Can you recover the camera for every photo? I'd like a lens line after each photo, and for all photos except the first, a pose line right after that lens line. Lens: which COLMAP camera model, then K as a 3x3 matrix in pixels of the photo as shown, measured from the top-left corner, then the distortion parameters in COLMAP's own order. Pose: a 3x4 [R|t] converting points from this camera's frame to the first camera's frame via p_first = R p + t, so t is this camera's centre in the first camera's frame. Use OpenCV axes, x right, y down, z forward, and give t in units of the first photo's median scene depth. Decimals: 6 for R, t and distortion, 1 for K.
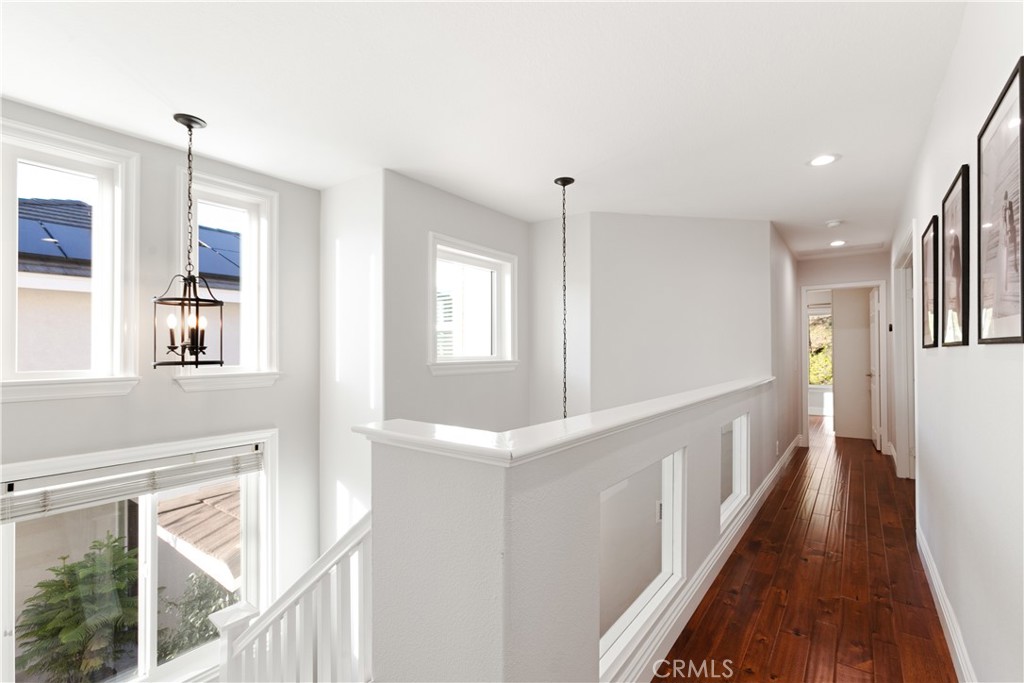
lens RADIAL K [[459.0, 0, 515.3], [0, 459.0, 354.3], [0, 0, 1]] dist [-0.003777, 0.004338]
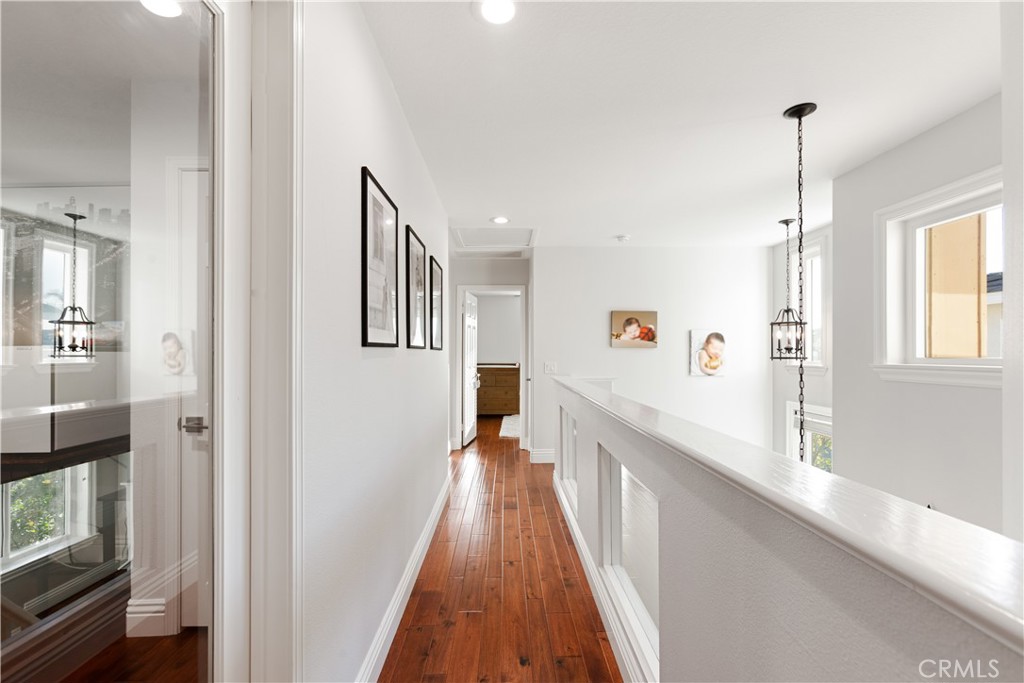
lens RADIAL K [[459.0, 0, 512.2], [0, 459.0, 346.4], [0, 0, 1]] dist [-0.003777, 0.004338]
pose [[-0.786193, -0.004378, -0.617966, 1.258885], [0.001507, 0.999958, -0.009002, -0.011297], [0.617980, -0.008009, -0.786153, 1.798146]]
